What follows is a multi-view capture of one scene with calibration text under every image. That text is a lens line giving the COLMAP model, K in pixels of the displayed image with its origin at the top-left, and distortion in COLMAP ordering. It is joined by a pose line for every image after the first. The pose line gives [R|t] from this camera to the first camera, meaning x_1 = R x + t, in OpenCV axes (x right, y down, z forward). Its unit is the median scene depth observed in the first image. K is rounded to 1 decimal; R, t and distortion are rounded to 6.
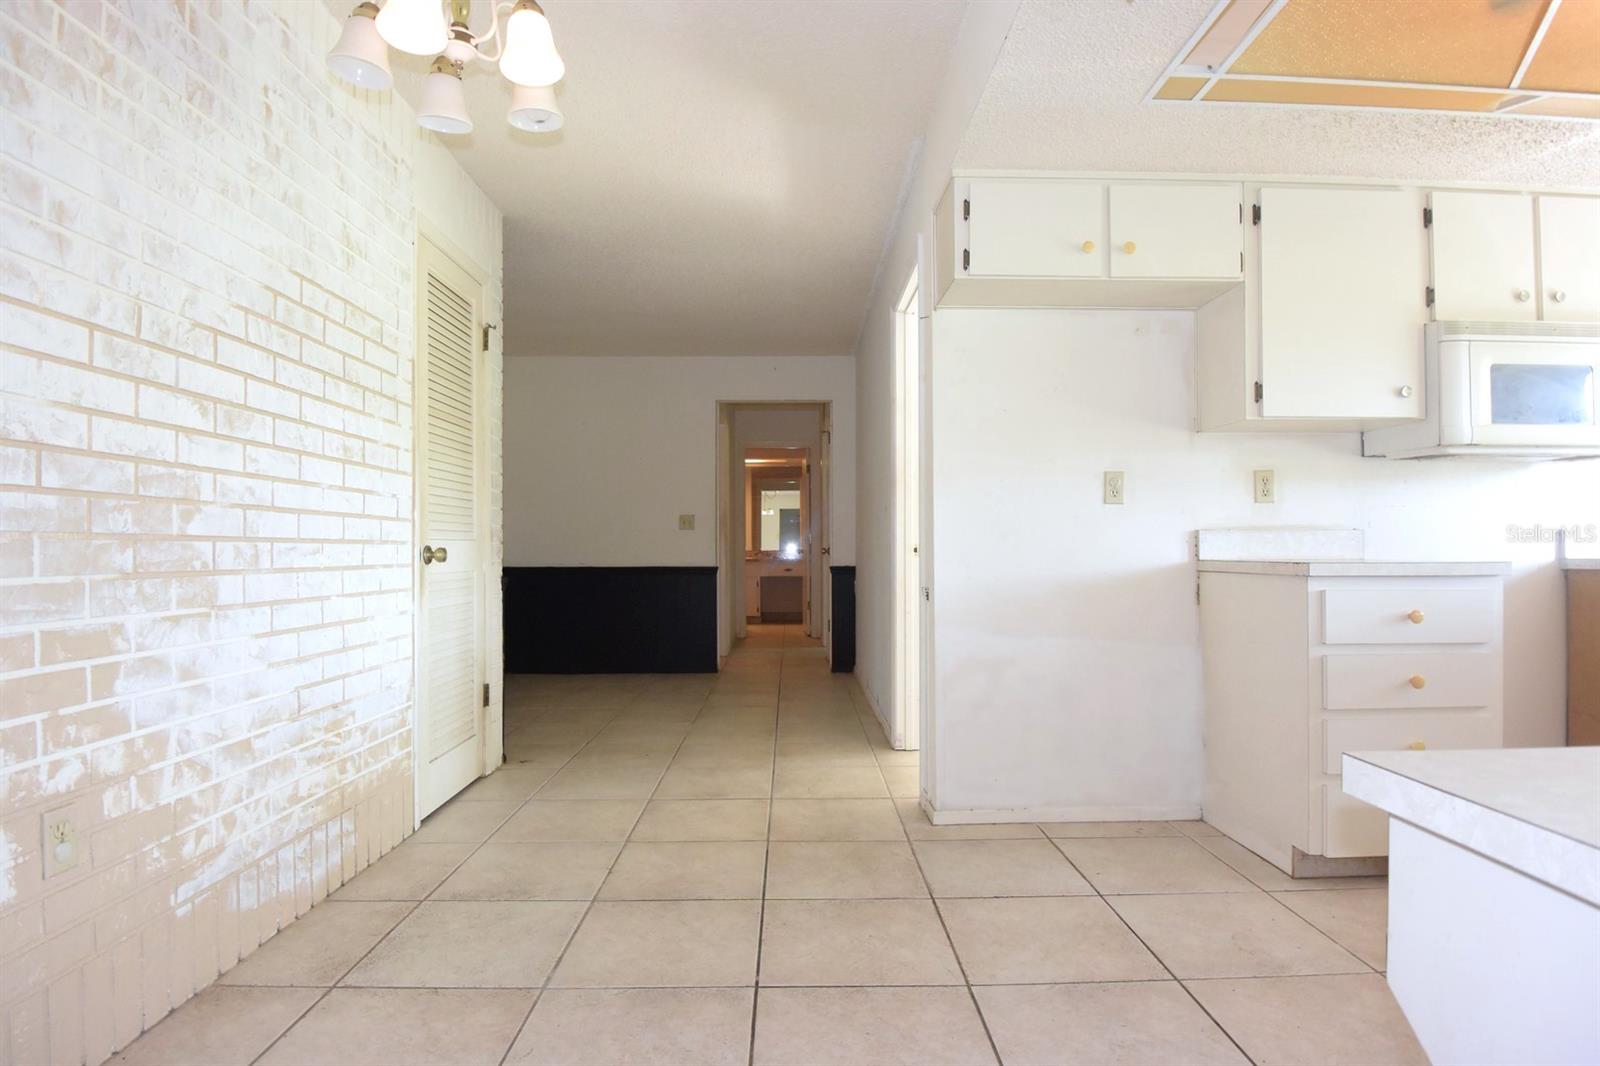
lens RADIAL K [[841.4, 0, 801.8], [0, 841.4, 537.4], [0, 0, 1]] dist [-0.007409, -0.019571]
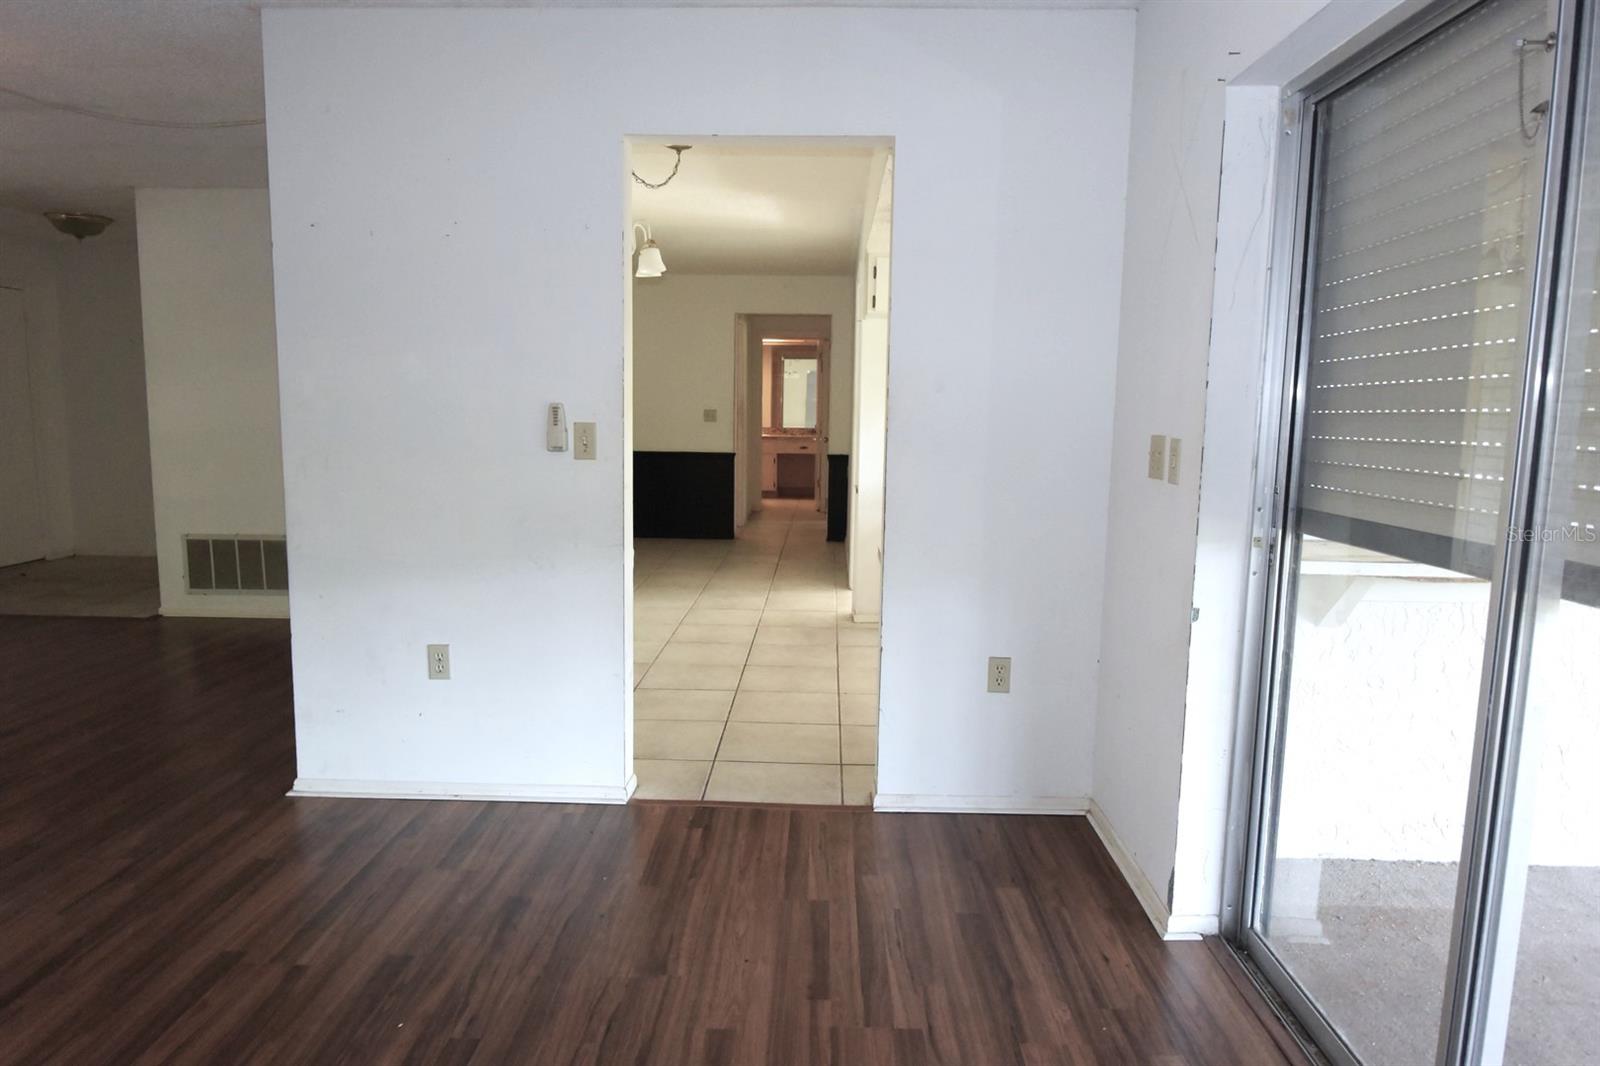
lens RADIAL K [[1026.4, 0, 802.1], [0, 1026.4, 538.5], [0, 0, 1]] dist [-0.020327, -0.005808]
pose [[0.998945, 0.025127, -0.038428, 0.161140], [-0.019264, 0.989099, 0.145988, -0.172272], [0.041677, -0.145093, 0.988540, -1.359479]]
